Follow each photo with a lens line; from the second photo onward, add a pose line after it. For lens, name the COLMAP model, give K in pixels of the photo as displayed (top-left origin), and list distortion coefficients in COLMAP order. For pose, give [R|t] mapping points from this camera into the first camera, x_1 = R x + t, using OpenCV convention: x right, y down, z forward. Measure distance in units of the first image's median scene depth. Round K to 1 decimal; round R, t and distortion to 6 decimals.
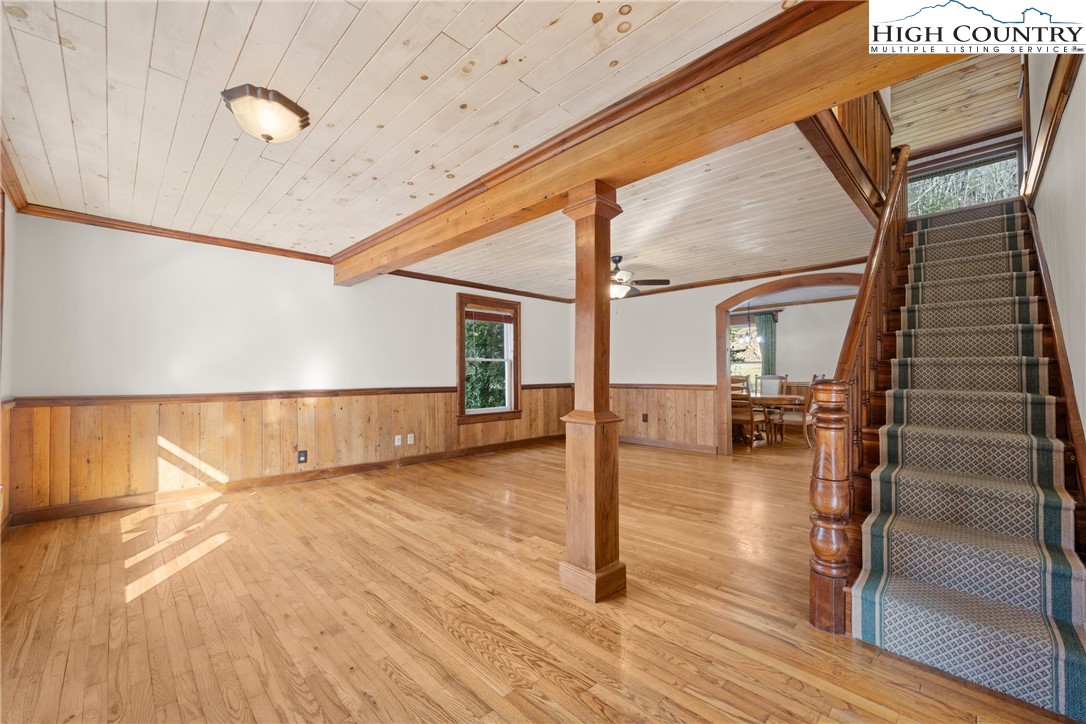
lens RADIAL K [[433.5, 0, 546.1], [0, 433.5, 367.7], [0, 0, 1]] dist [-0.003349, 0.000119]
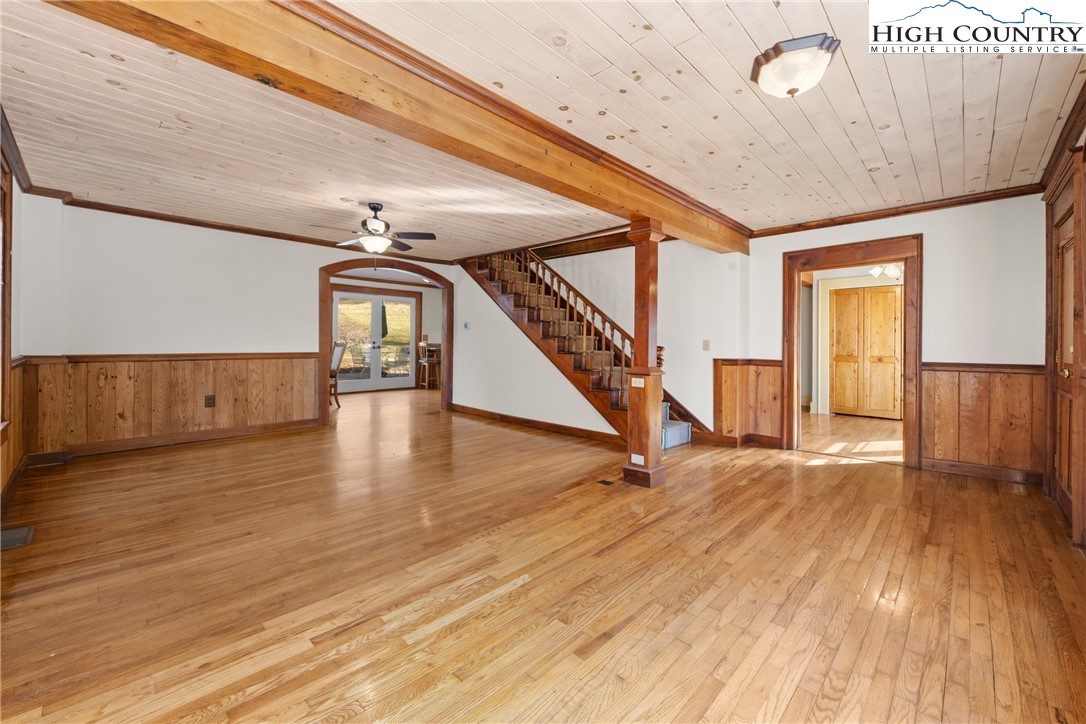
lens RADIAL K [[433.5, 0, 535.6], [0, 433.5, 341.7], [0, 0, 1]] dist [-0.003349, 0.000119]
pose [[-0.001190, 0.004916, 0.999987, -0.945608], [-0.024220, 0.999694, -0.004943, 0.017605], [-0.999706, -0.024226, -0.001070, 0.924647]]
